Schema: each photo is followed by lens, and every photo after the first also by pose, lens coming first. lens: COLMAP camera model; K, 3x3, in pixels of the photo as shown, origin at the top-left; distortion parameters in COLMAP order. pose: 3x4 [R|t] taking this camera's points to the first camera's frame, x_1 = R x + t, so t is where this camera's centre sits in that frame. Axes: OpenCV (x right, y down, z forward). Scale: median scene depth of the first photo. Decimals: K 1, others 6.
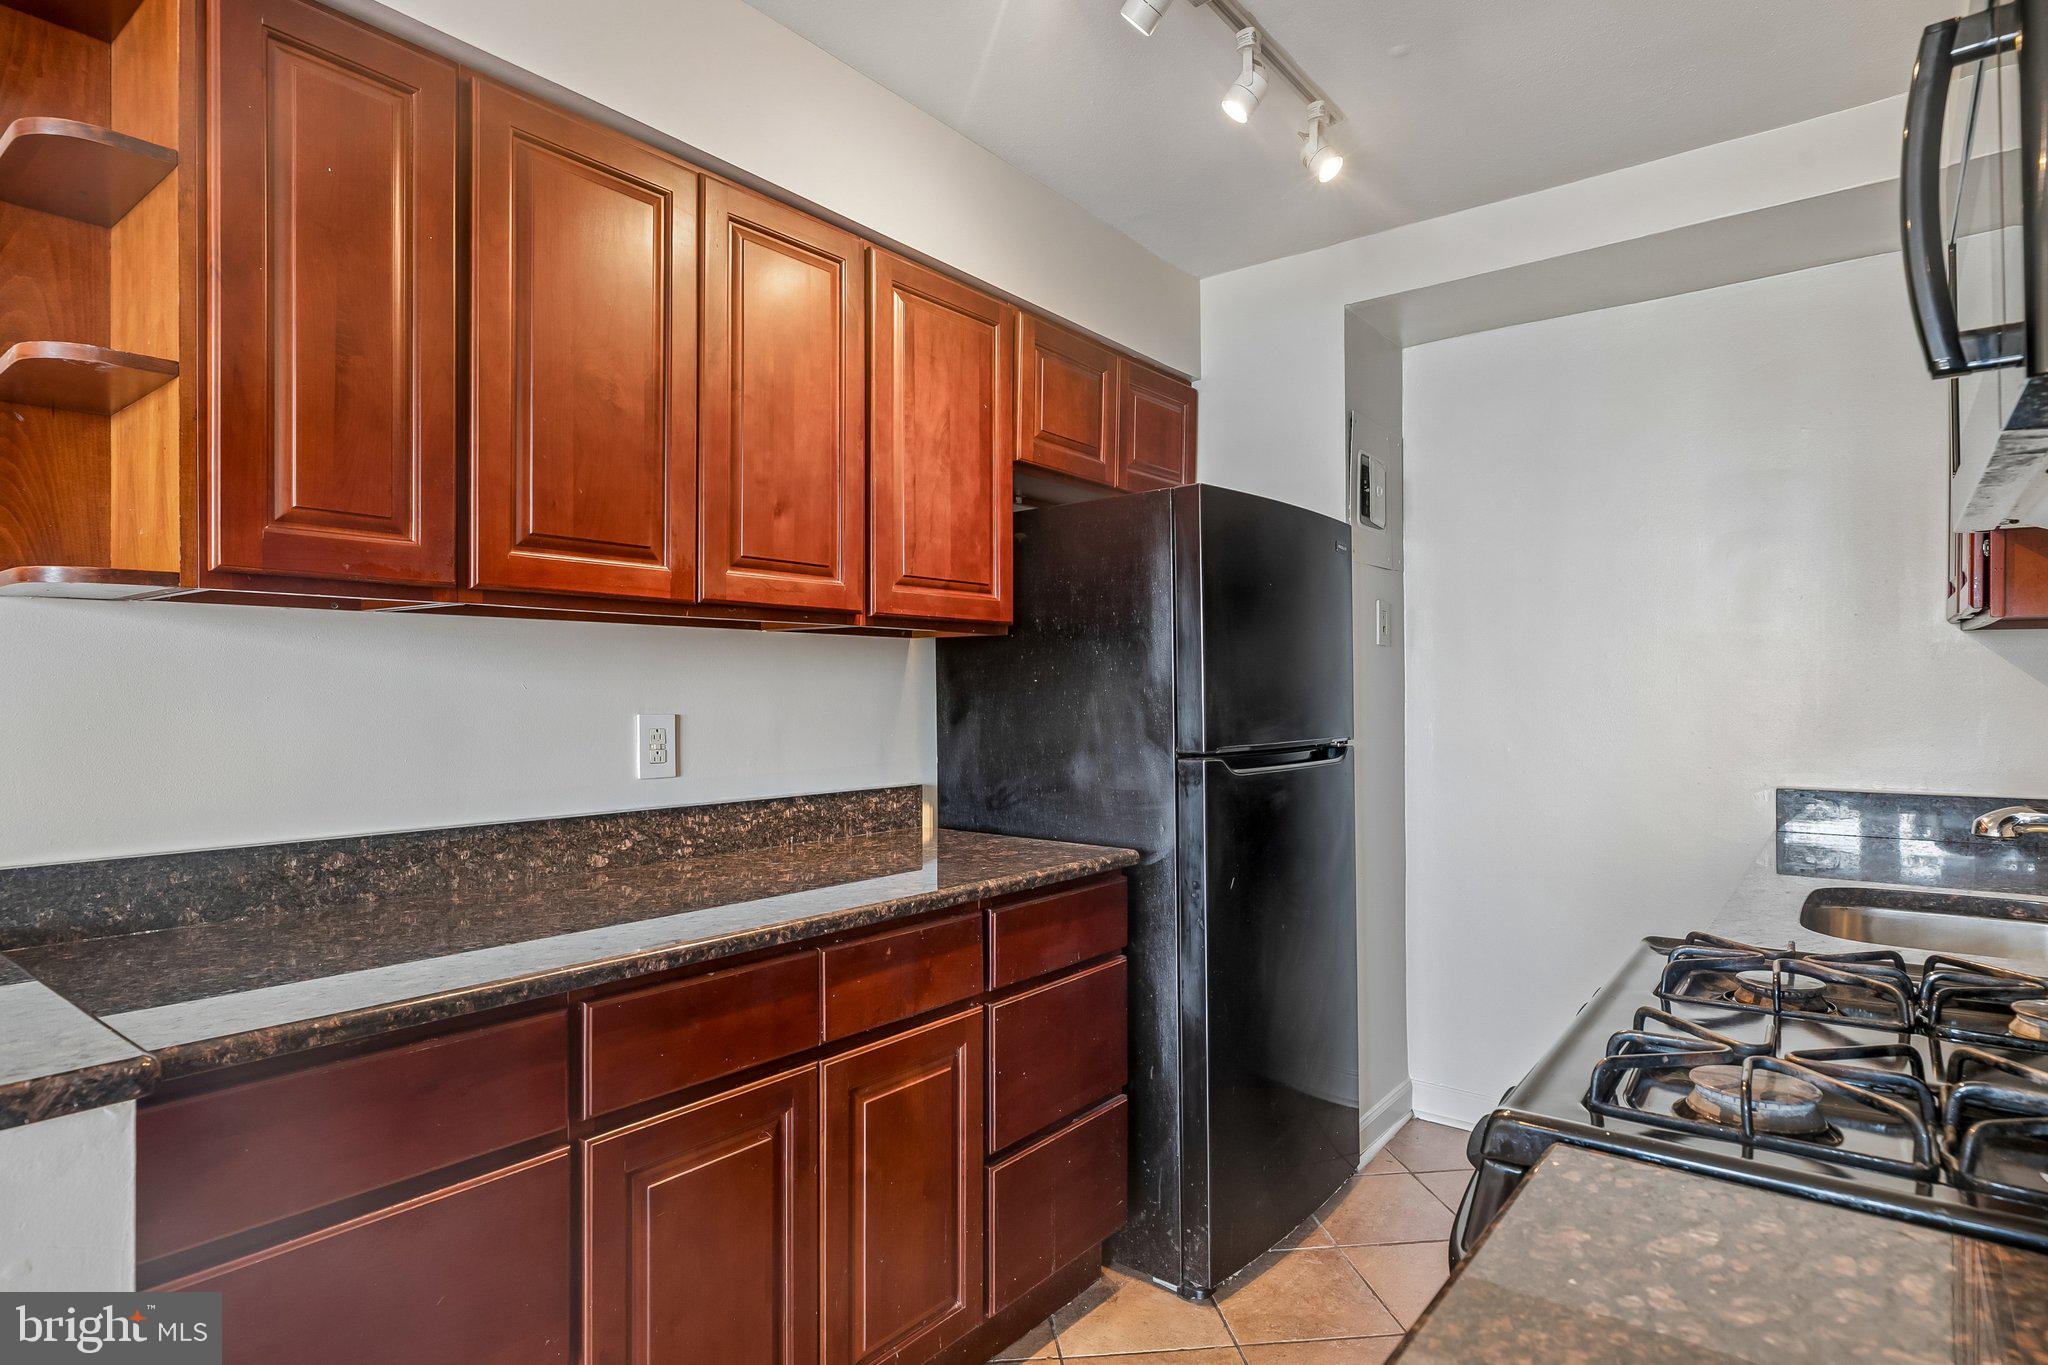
lens RADIAL K [[1079.6, 0, 1009.2], [0, 1079.6, 692.0], [0, 0, 1]] dist [0.004343, 0.000276]
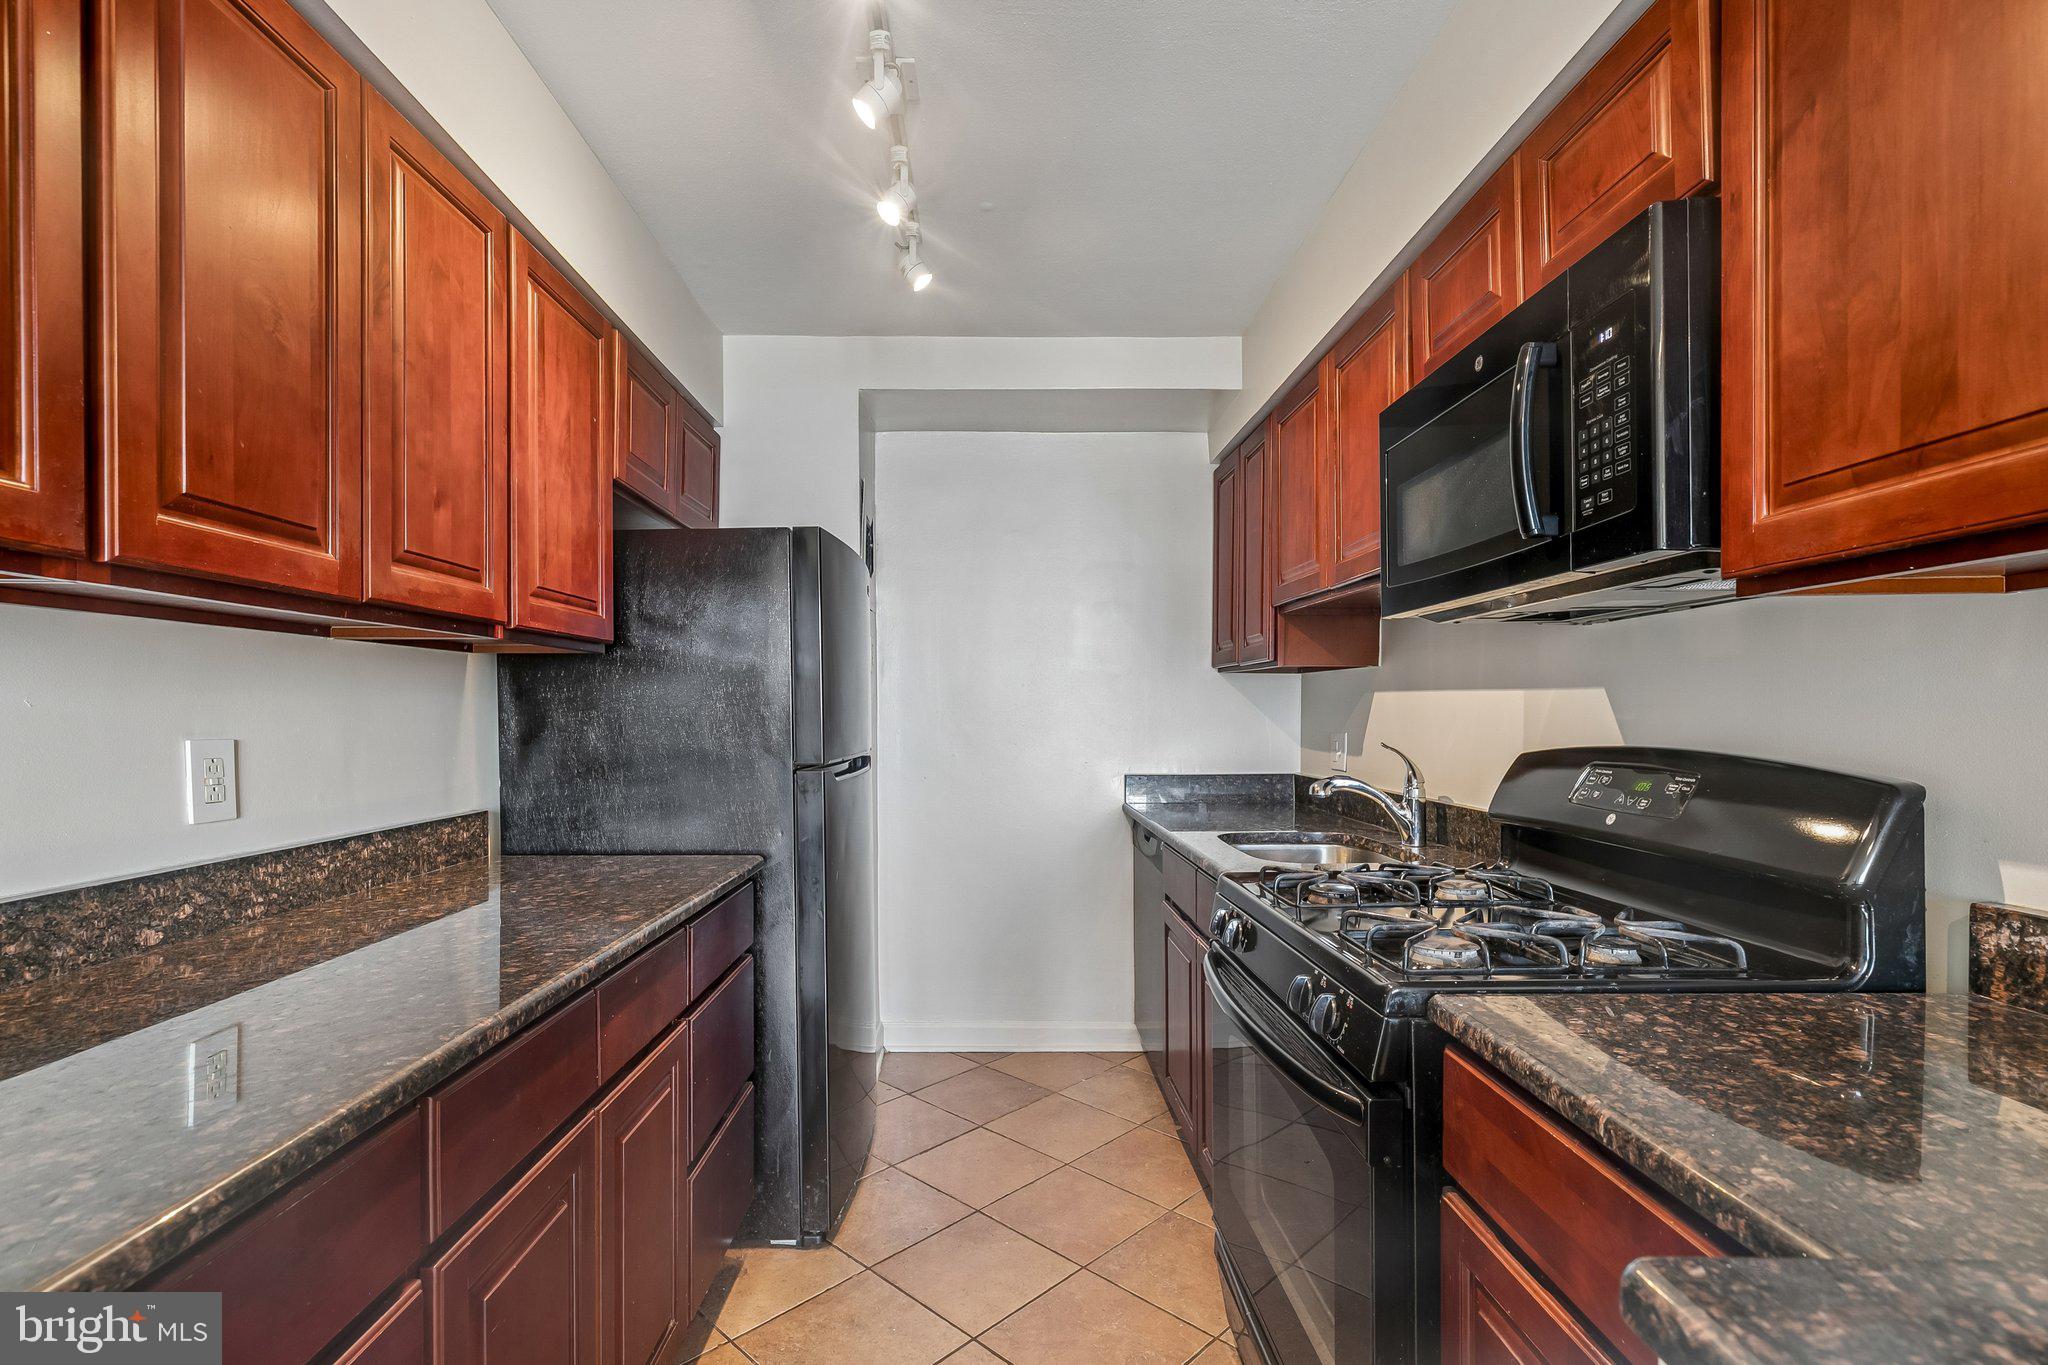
lens RADIAL K [[939.3, 0, 988.2], [0, 939.3, 718.1], [0, 0, 1]] dist [0.003132, 0.000438]
pose [[0.779962, -0.004395, 0.625811, -0.311256], [-0.000250, 0.999973, 0.007335, -0.000002], [-0.625826, -0.005878, 0.779940, 0.121267]]
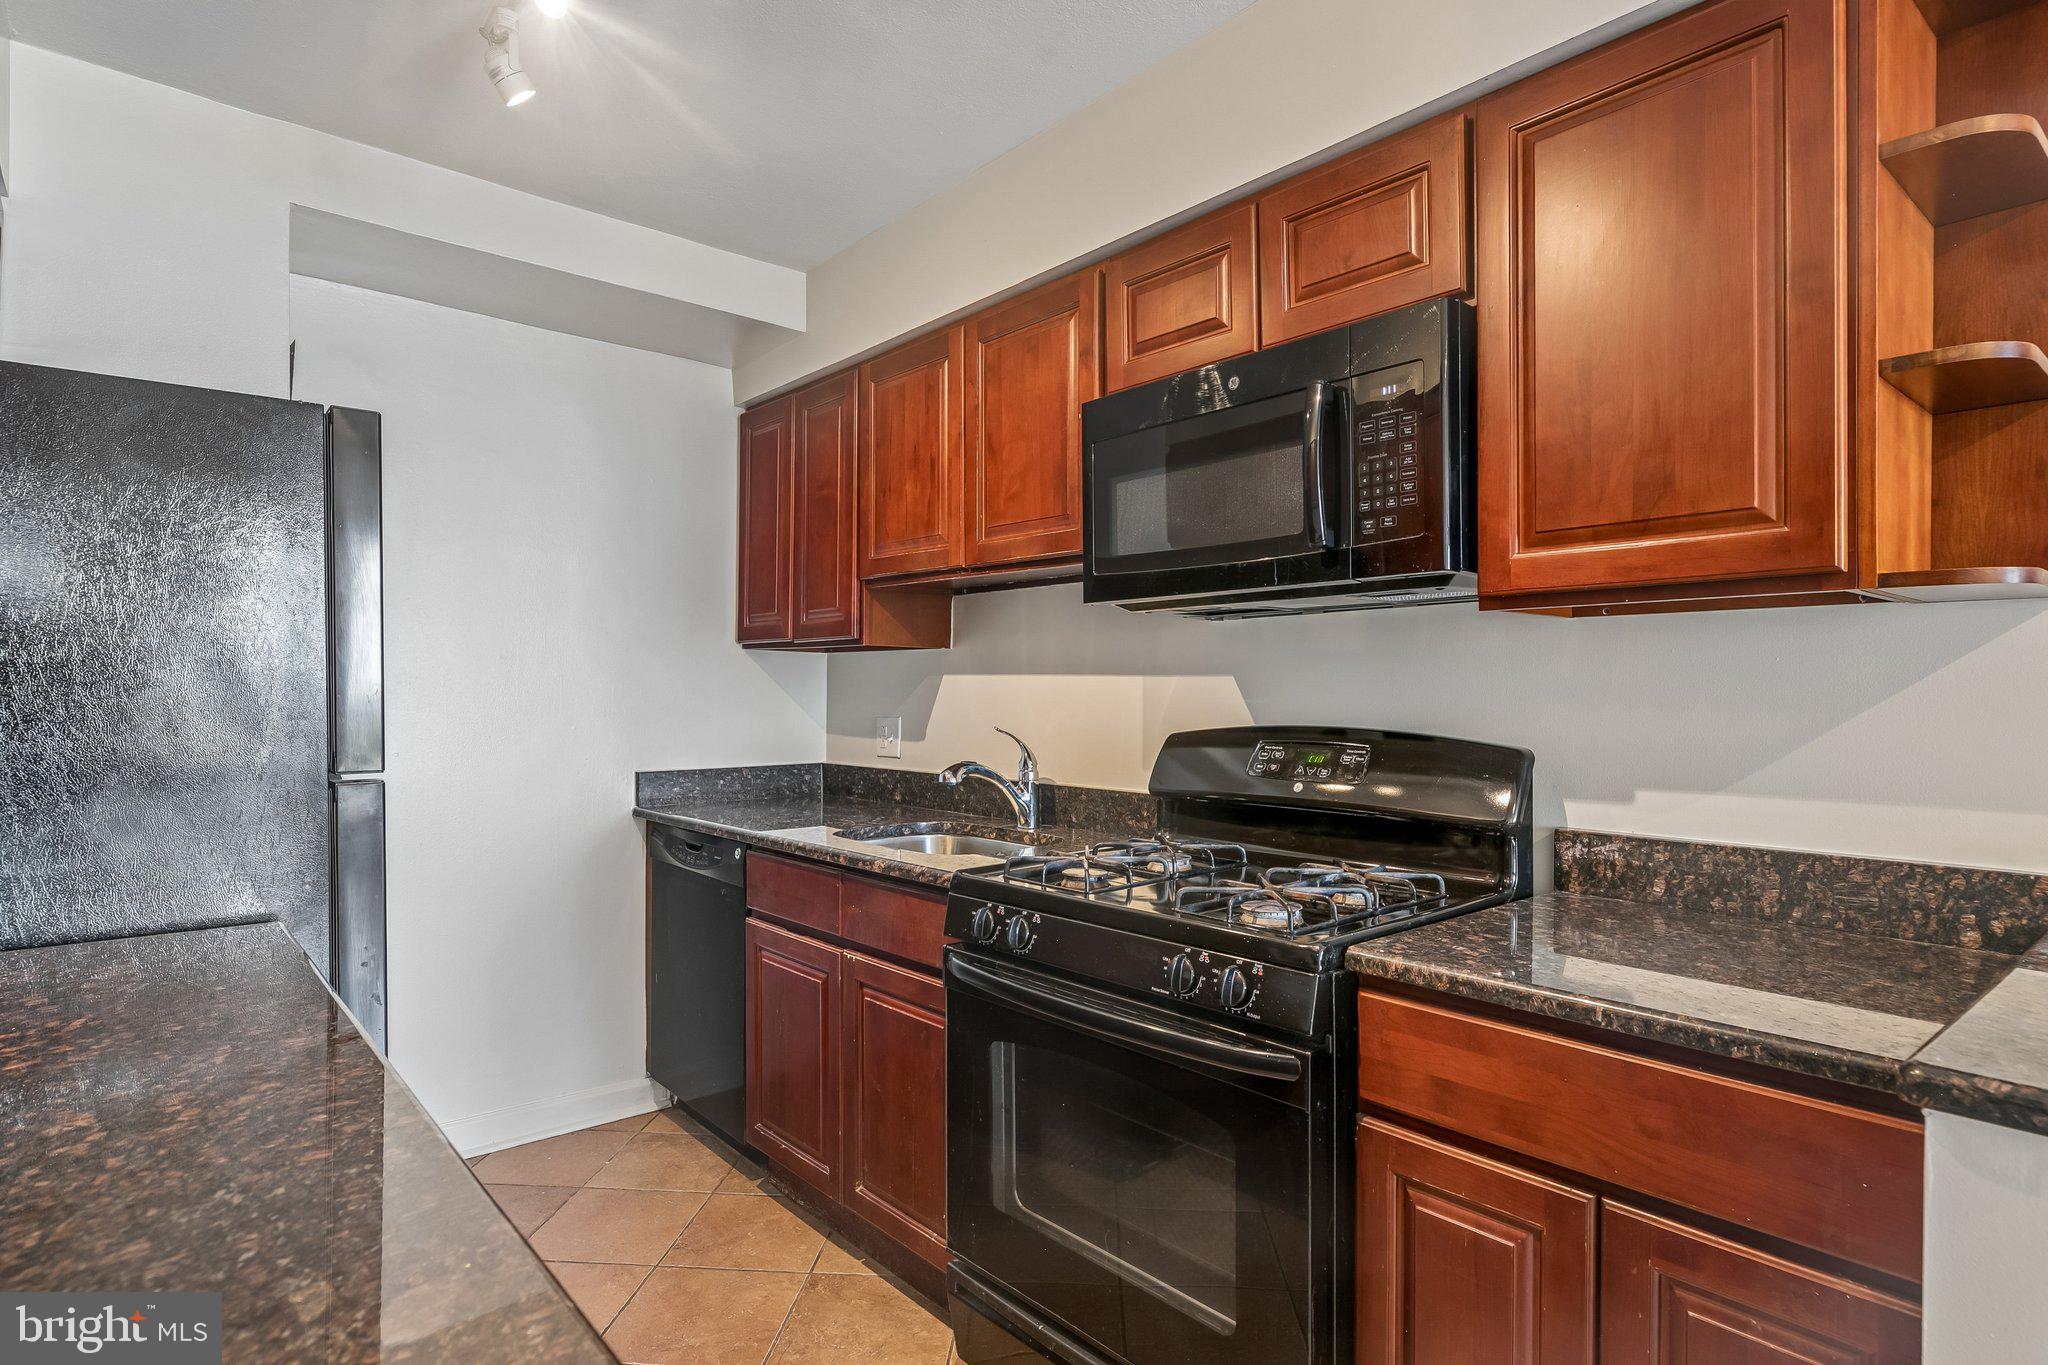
lens RADIAL K [[1079.6, 0, 1009.2], [0, 1079.6, 692.0], [0, 0, 1]] dist [0.004343, 0.000276]
pose [[0.186469, 0.004099, 0.982452, -0.491693], [-0.005669, 0.999979, -0.003096, 0.000540], [-0.982444, -0.004992, 0.186488, 0.442559]]
